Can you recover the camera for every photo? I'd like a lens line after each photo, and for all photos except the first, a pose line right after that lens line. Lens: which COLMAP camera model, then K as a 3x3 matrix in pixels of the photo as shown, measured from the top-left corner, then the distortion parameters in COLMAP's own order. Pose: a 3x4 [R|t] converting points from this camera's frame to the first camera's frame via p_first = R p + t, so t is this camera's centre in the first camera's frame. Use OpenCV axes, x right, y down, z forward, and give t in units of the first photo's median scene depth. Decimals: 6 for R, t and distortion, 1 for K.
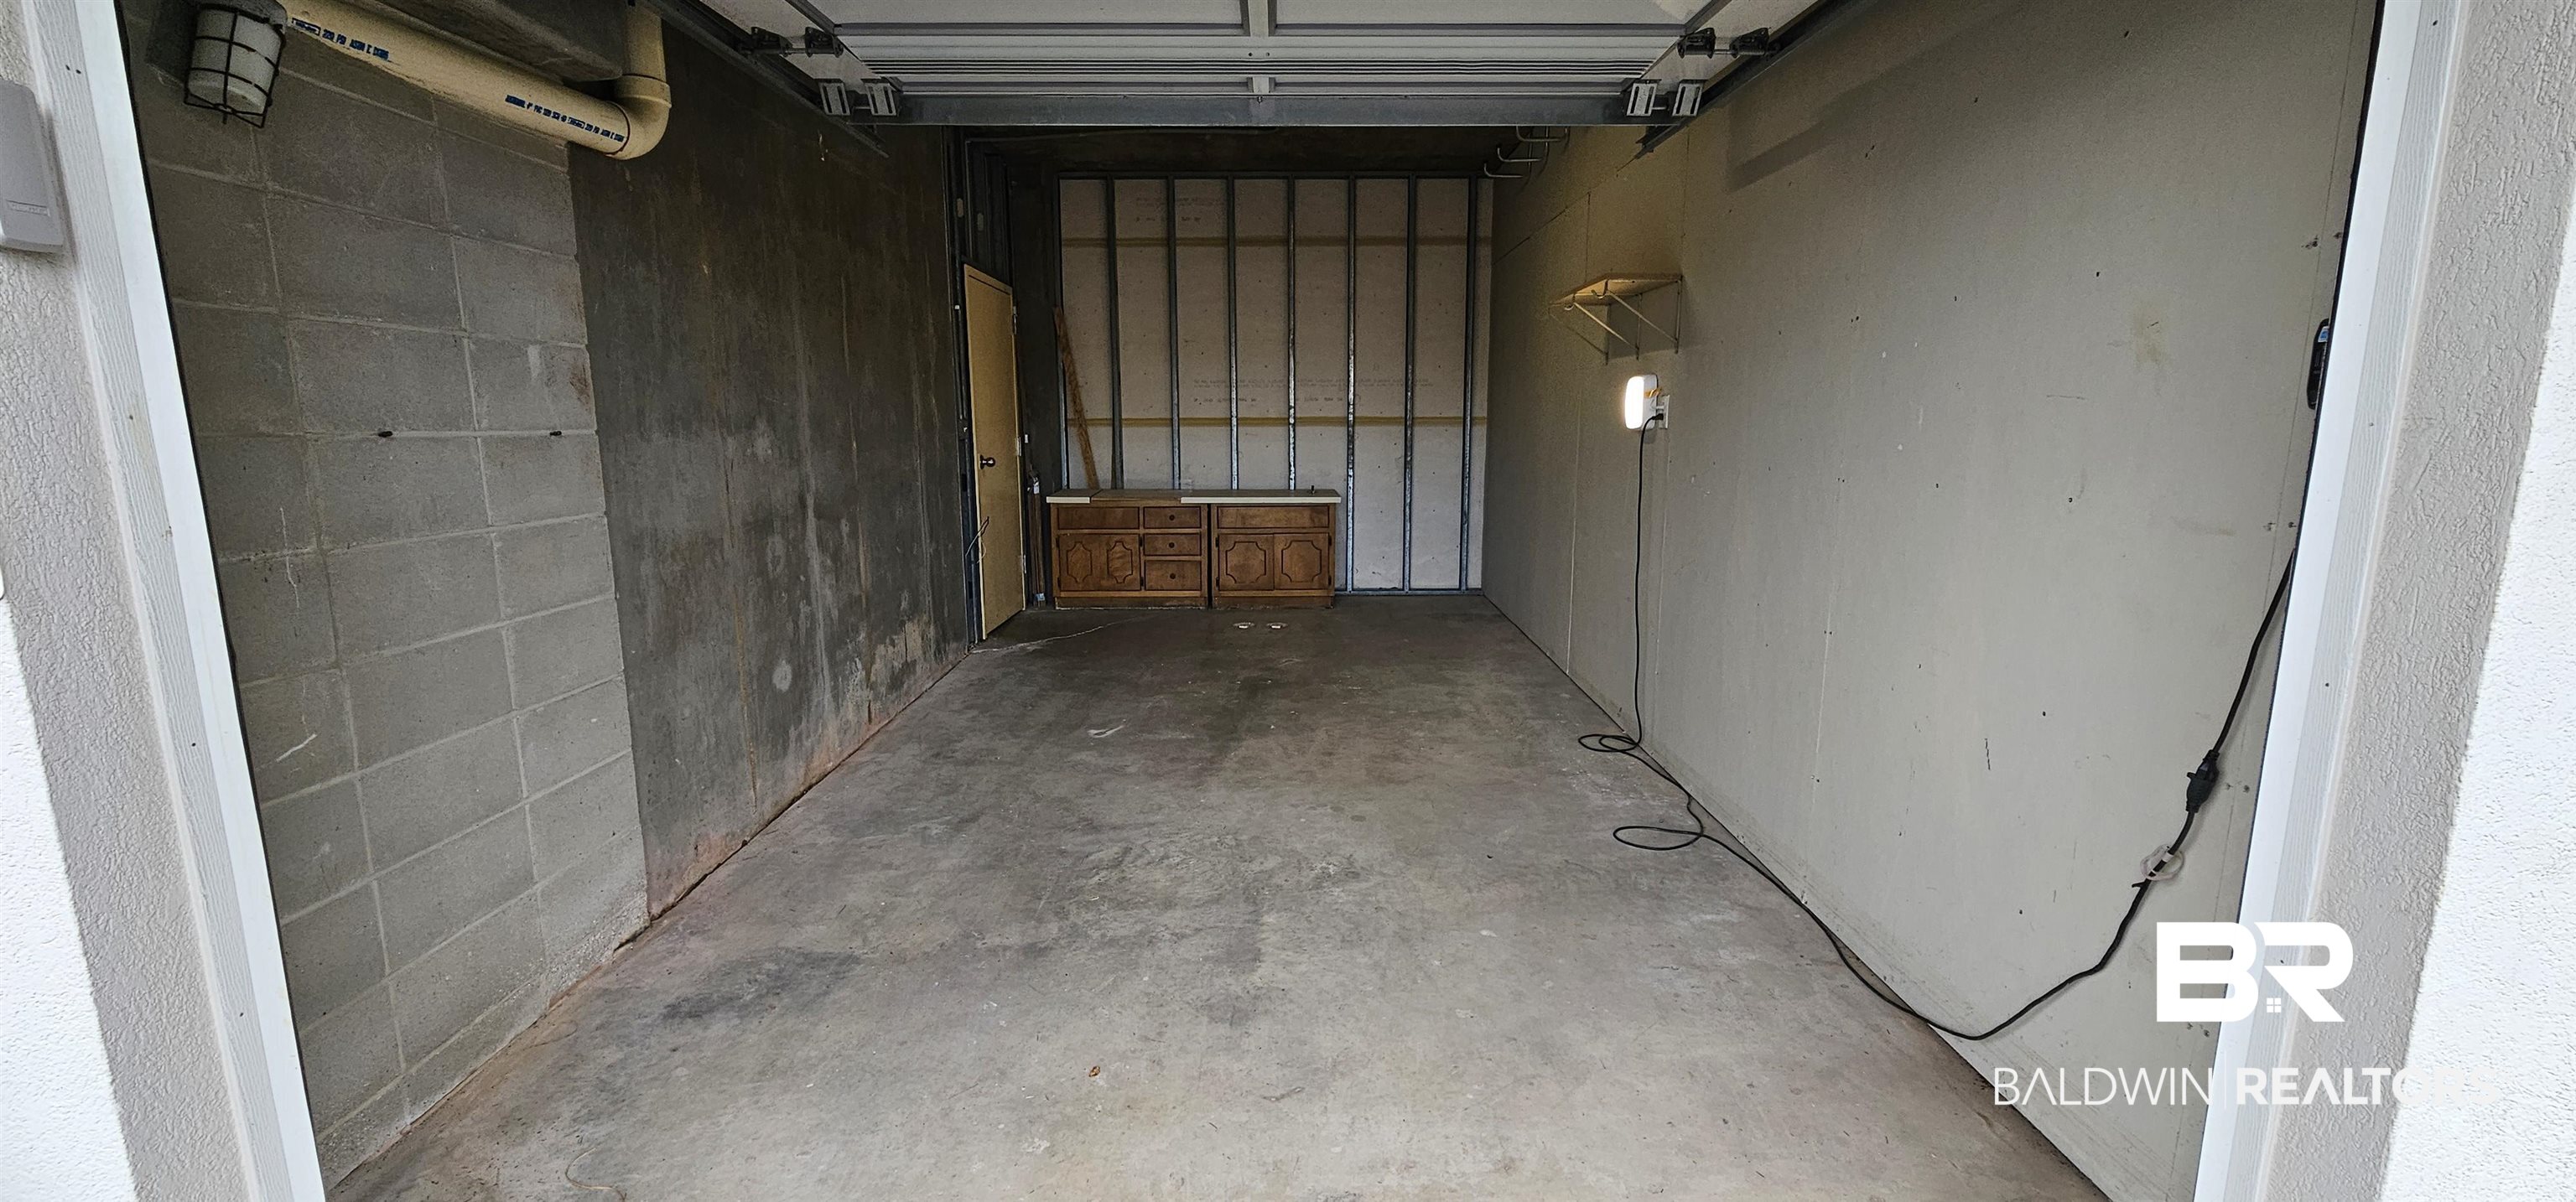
lens RADIAL K [[1054.0, 0, 1281.4], [0, 1054.0, 599.5], [0, 0, 1]] dist [-0.003312, 0.000924]
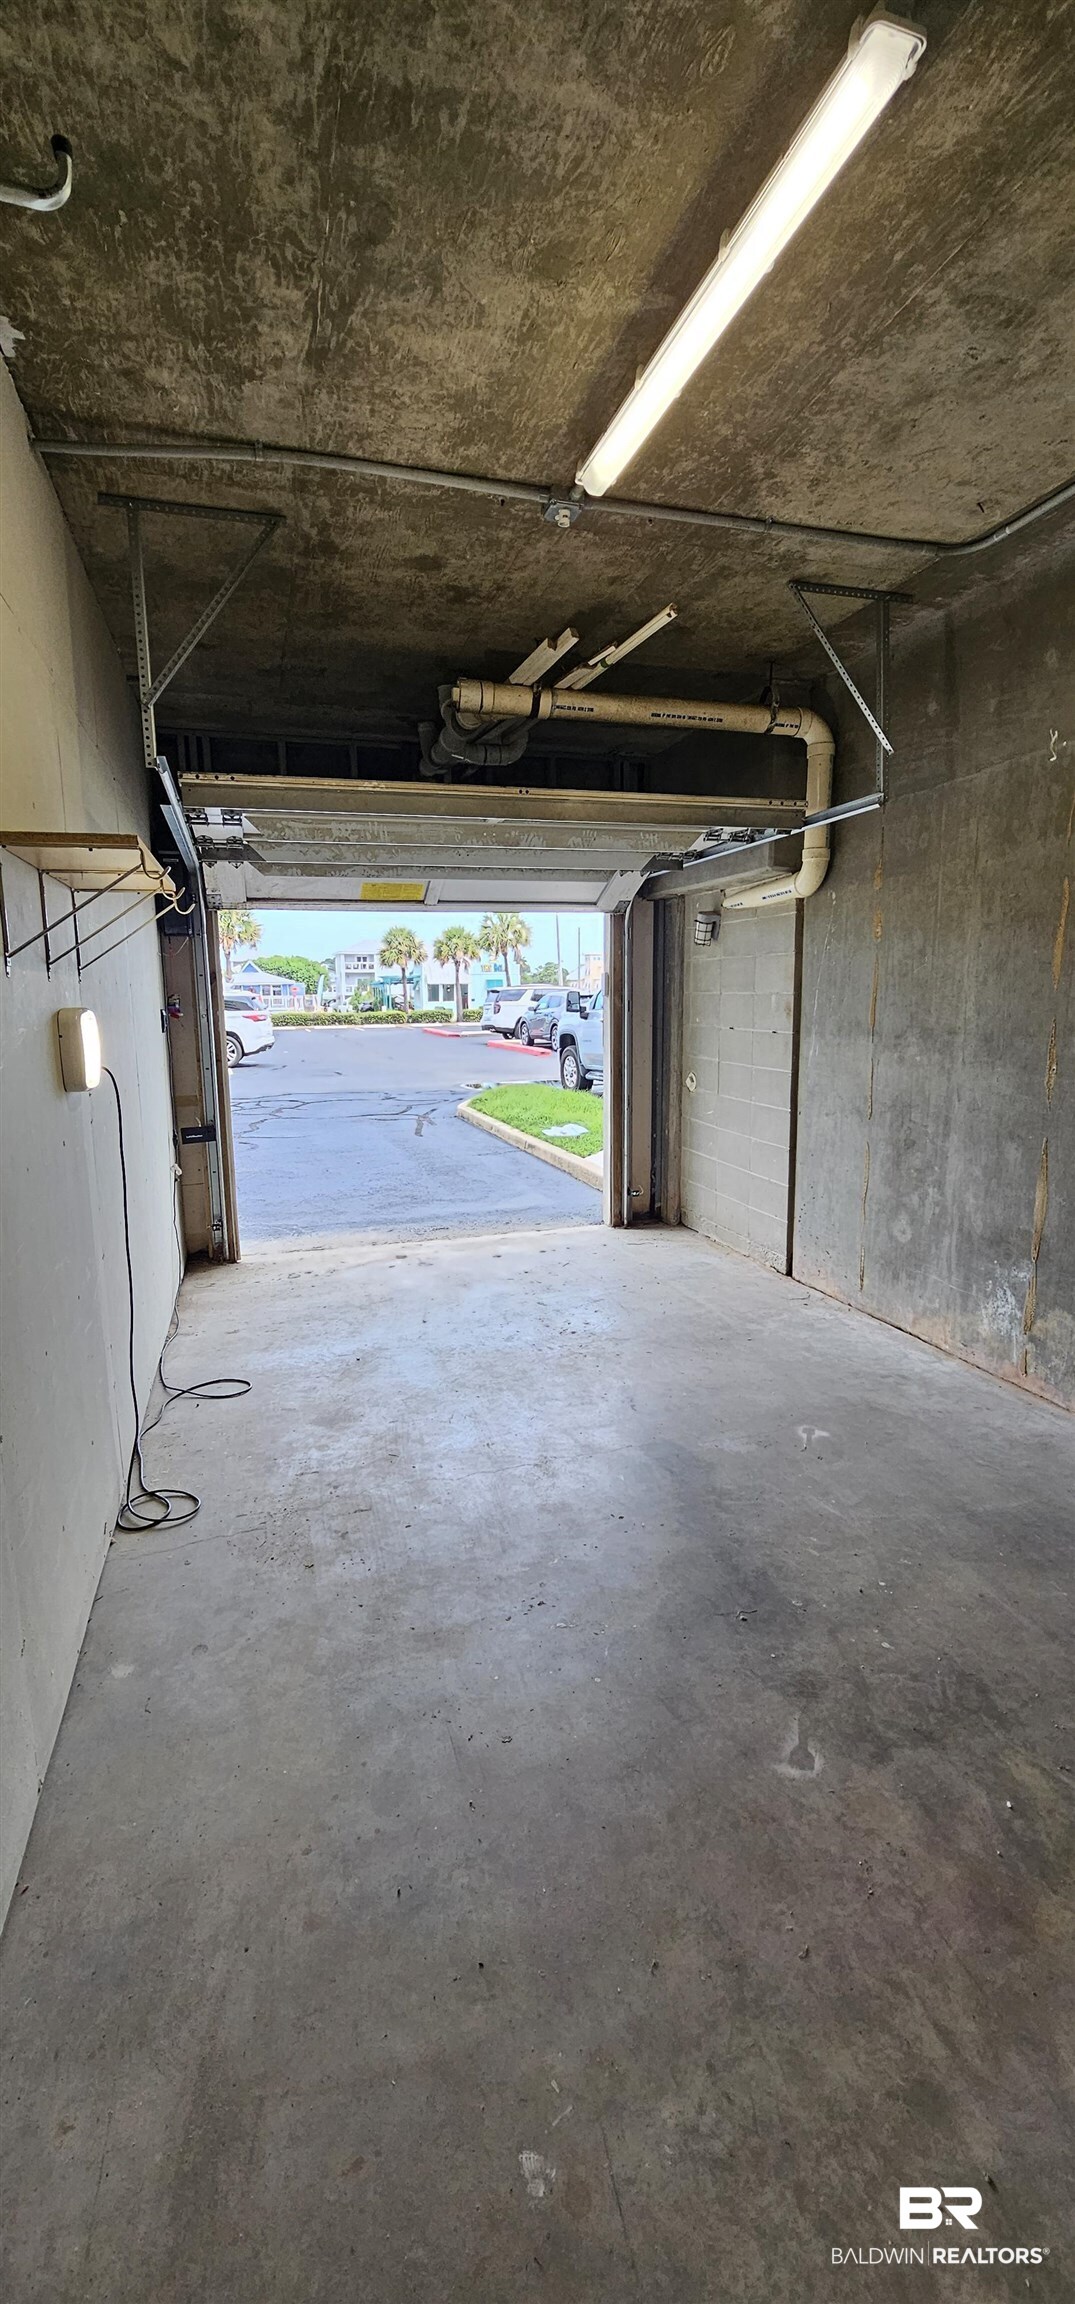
lens RADIAL K [[942.9, 0, 537.9], [0, 942.9, 1141.4], [0, 0, 1]] dist [-0.003312, 0.000924]
pose [[-0.958585, 0.058391, -0.278757, 0.245421], [-0.032597, 0.949834, 0.311052, -0.341710], [0.282936, 0.307257, -0.908593, 1.722283]]
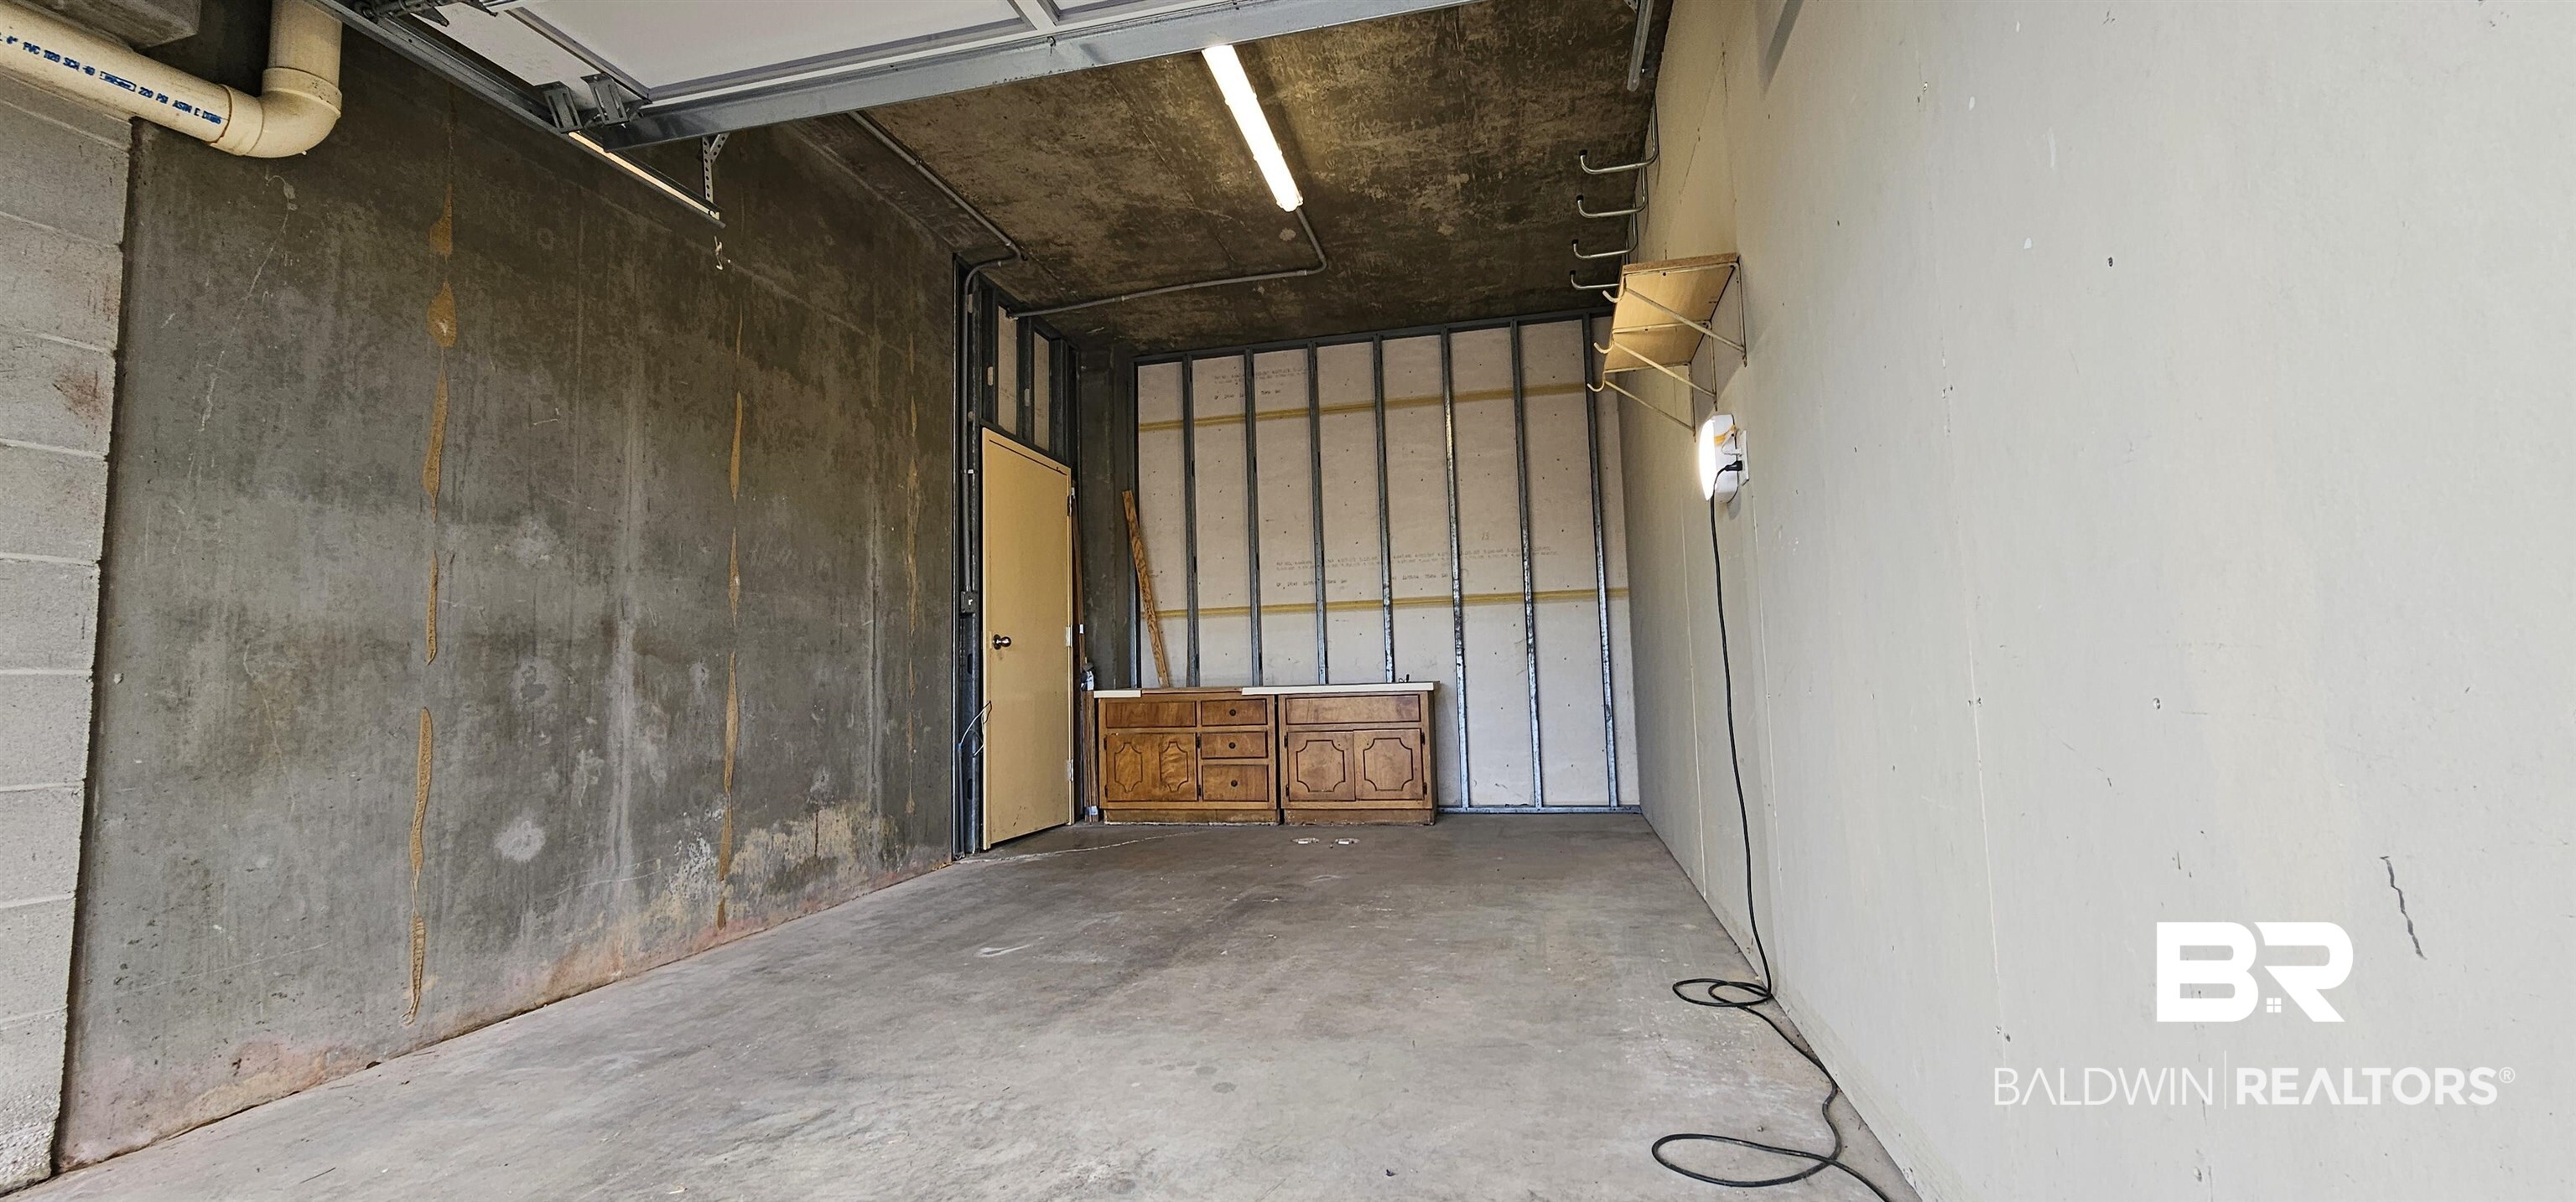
lens RADIAL K [[1054.0, 0, 1280.1], [0, 1054.0, 599.1], [0, 0, 1]] dist [-0.003312, 0.000924]
pose [[0.971006, -0.045037, -0.234776, 0.233050], [-0.015587, 0.968077, -0.250169, 0.077965], [0.238548, 0.246575, 0.939306, 0.332541]]
